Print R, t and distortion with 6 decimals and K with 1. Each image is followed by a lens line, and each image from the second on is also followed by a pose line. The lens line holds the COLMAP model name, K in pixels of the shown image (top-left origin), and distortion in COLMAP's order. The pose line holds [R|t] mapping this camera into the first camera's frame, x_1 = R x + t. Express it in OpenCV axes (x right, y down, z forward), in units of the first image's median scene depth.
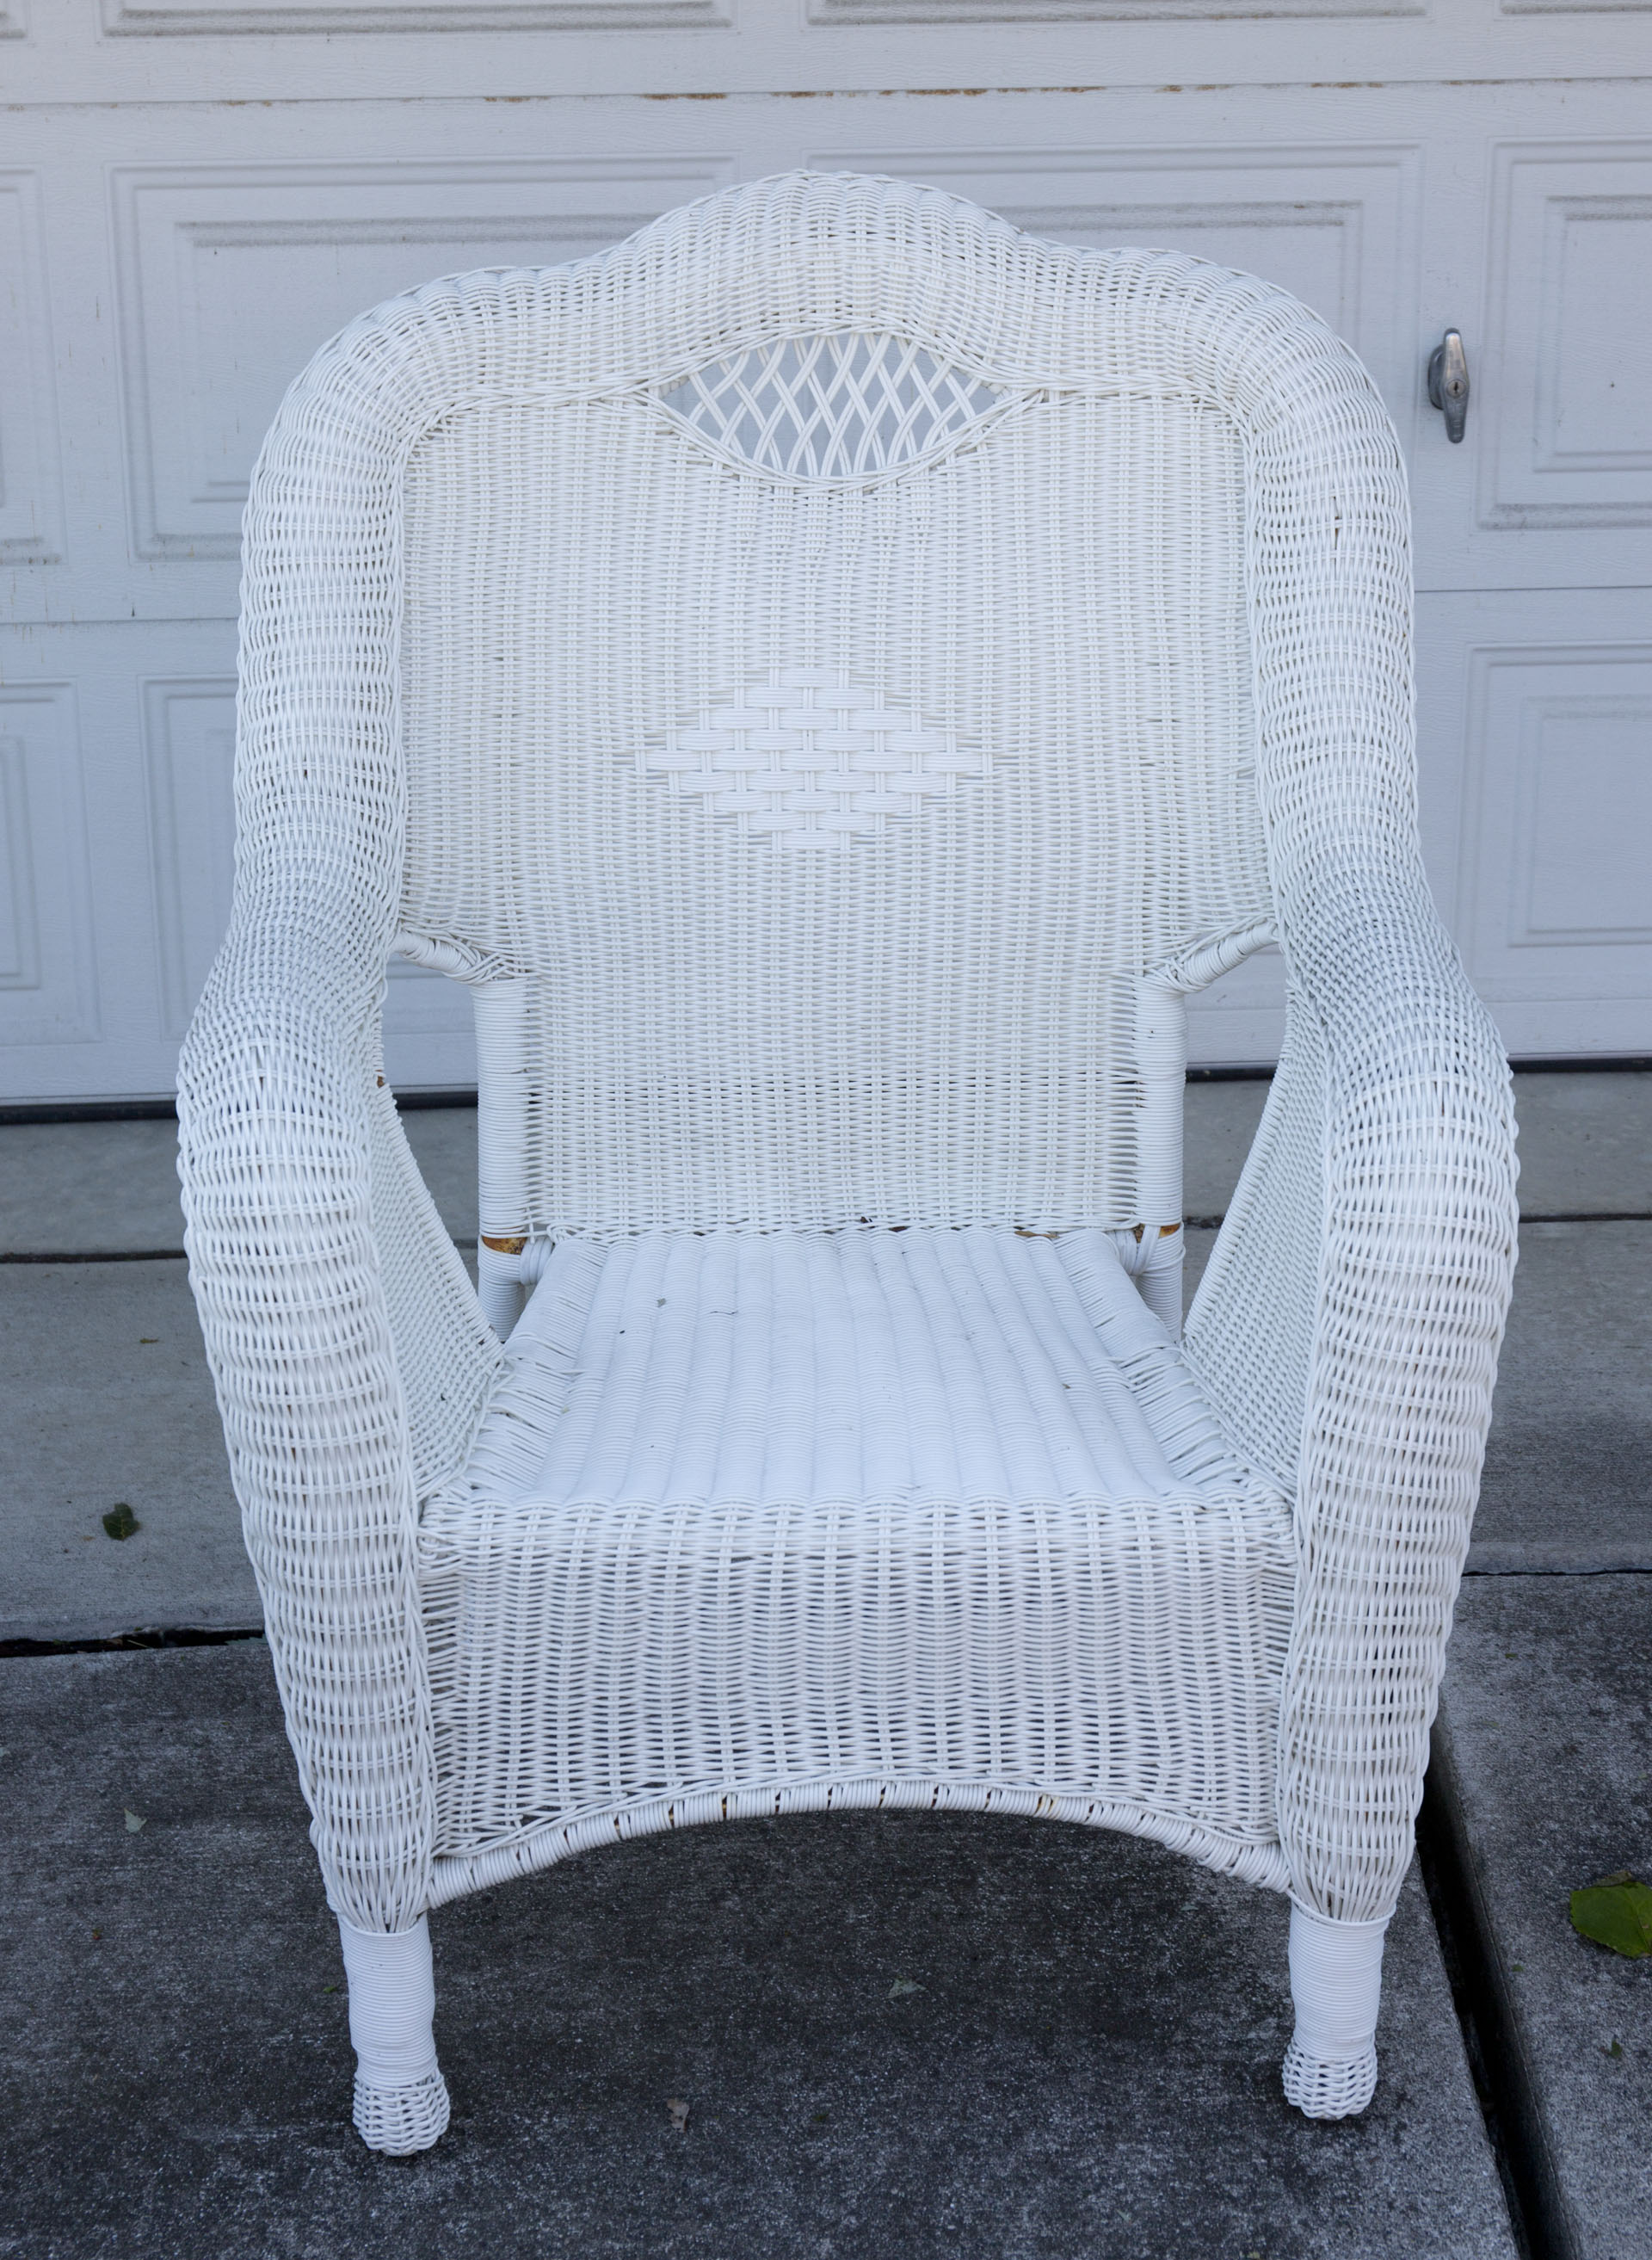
lens RADIAL K [[4226.3, 0, 786.2], [0, 4226.3, 838.0], [0, 0, 1]] dist [0.069582, 0.000000]
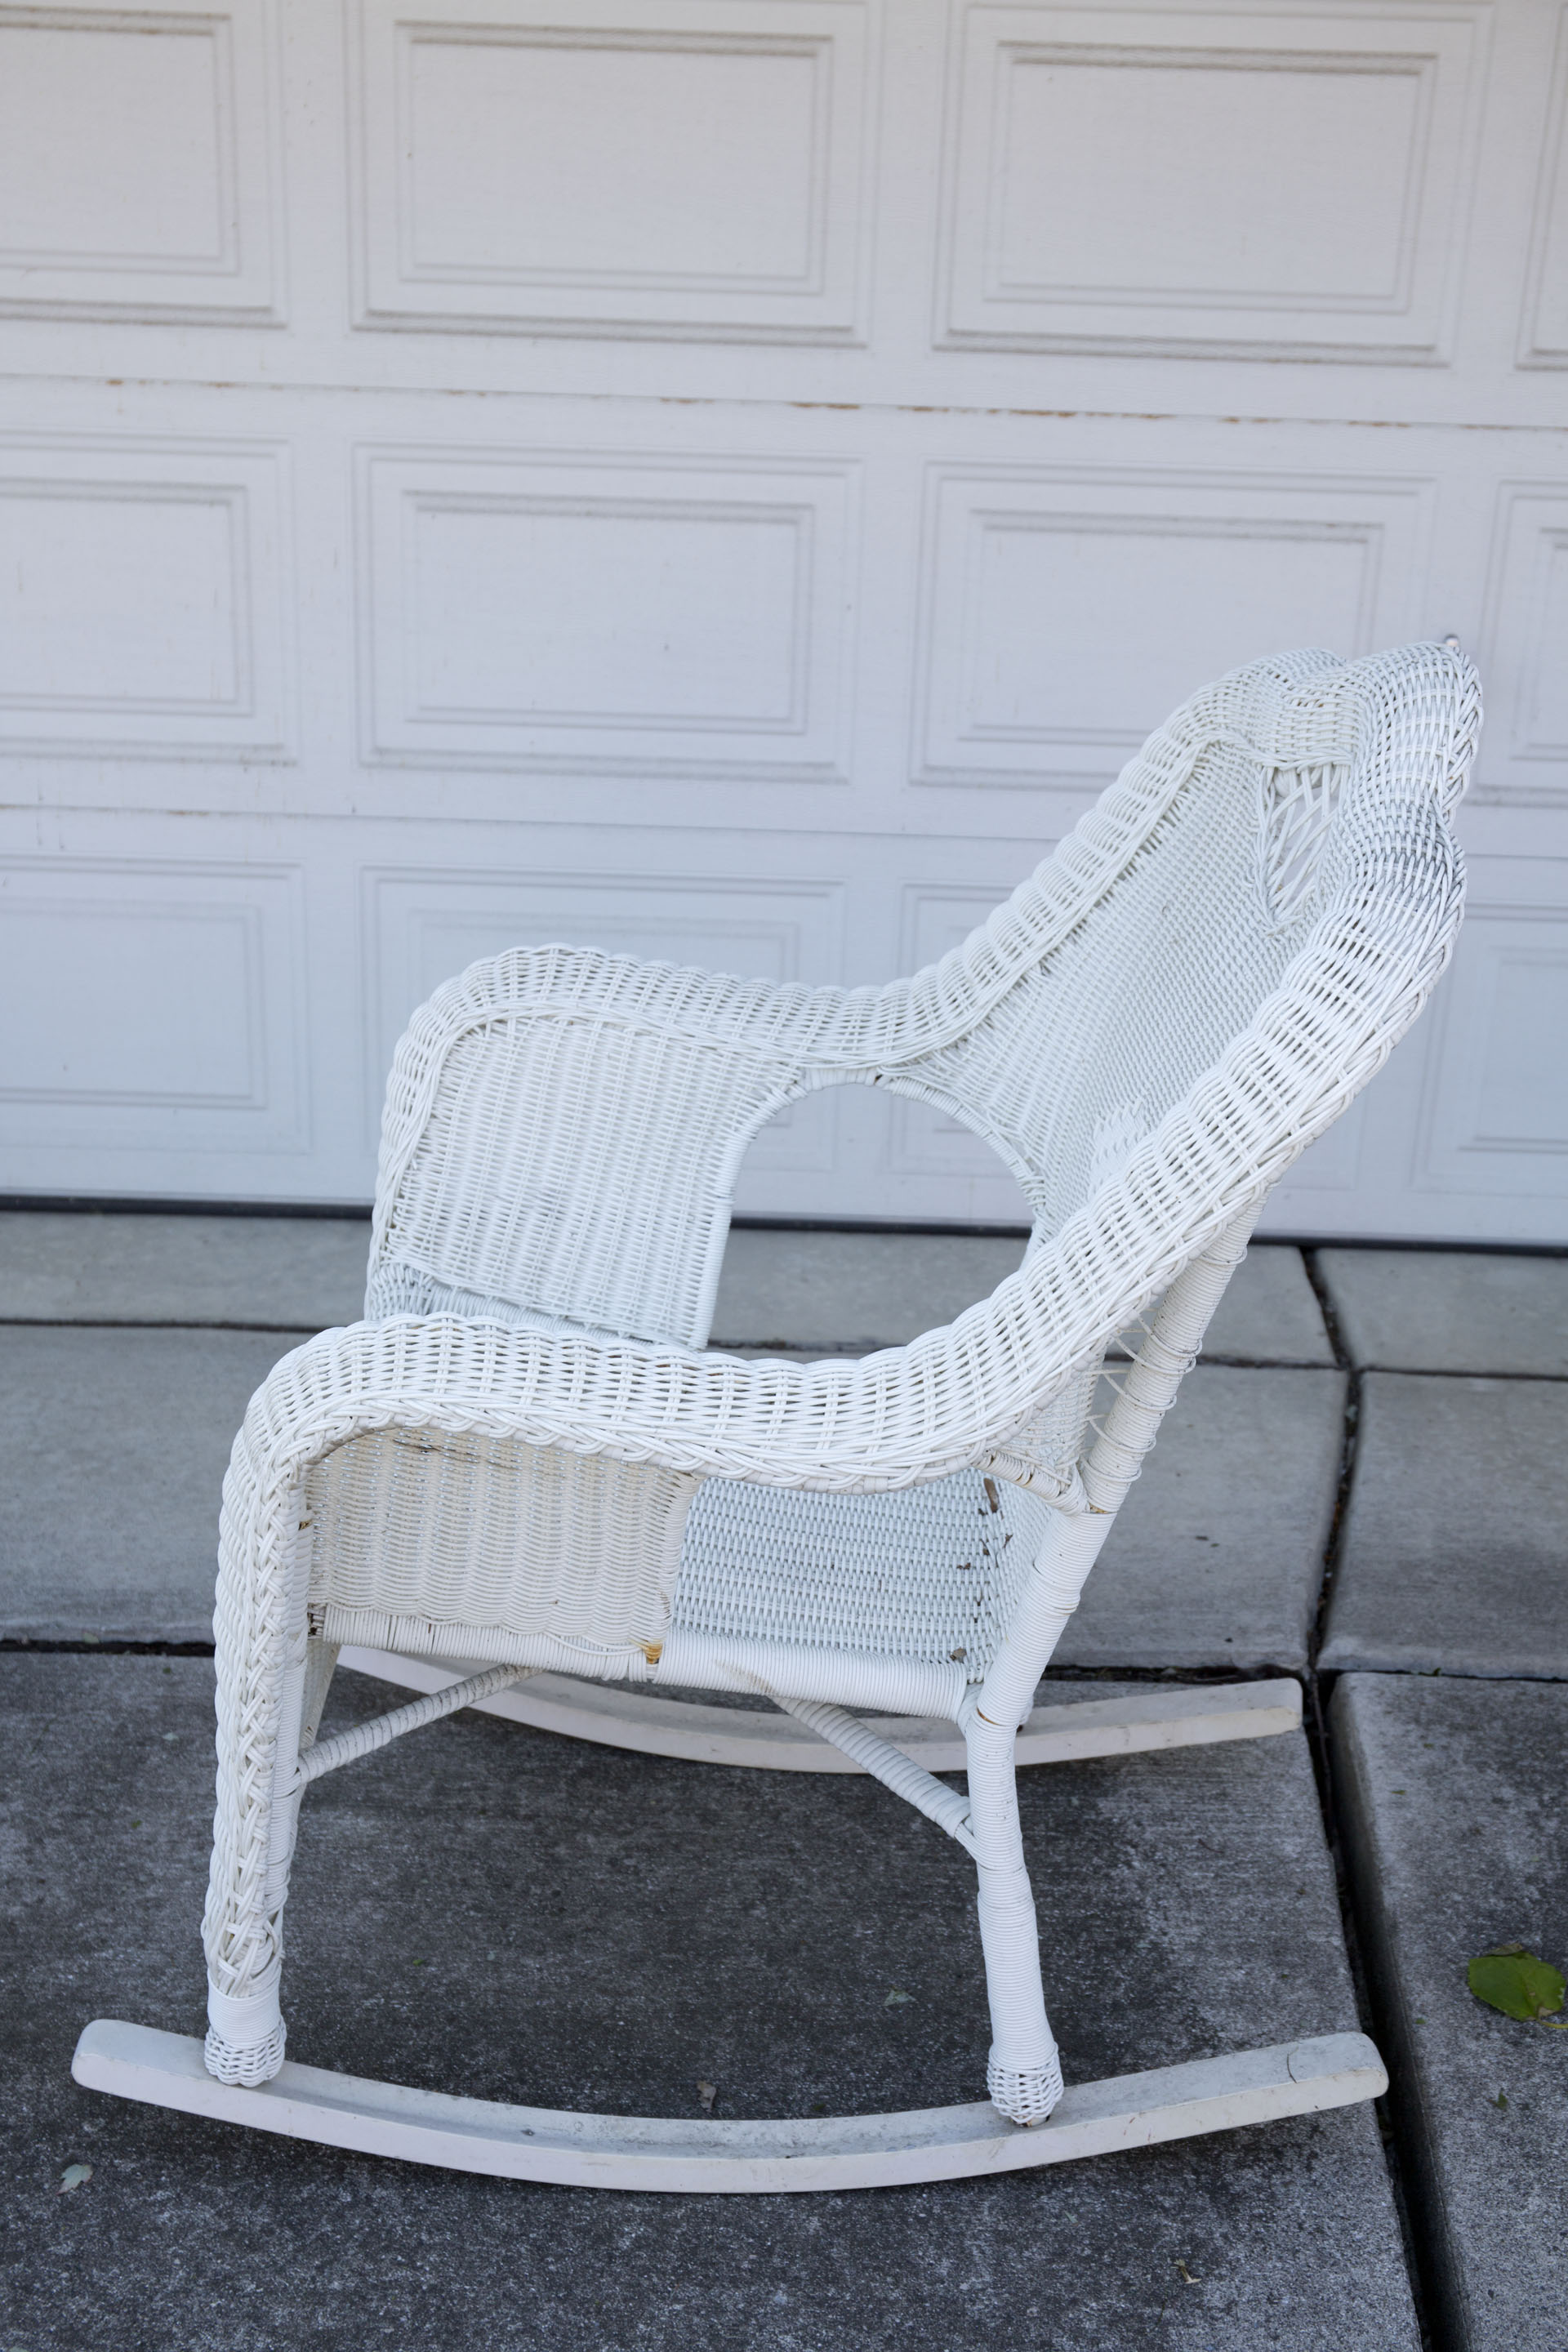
lens RADIAL K [[3056.1, 0, 753.1], [0, 3056.1, 1186.5], [0, 0, 1]] dist [0.062675, 0.000000]
pose [[0.997029, 0.062630, -0.044840, 0.011100], [-0.060141, 0.996681, 0.054864, 0.000046], [0.048127, -0.052004, 0.997487, 0.146351]]
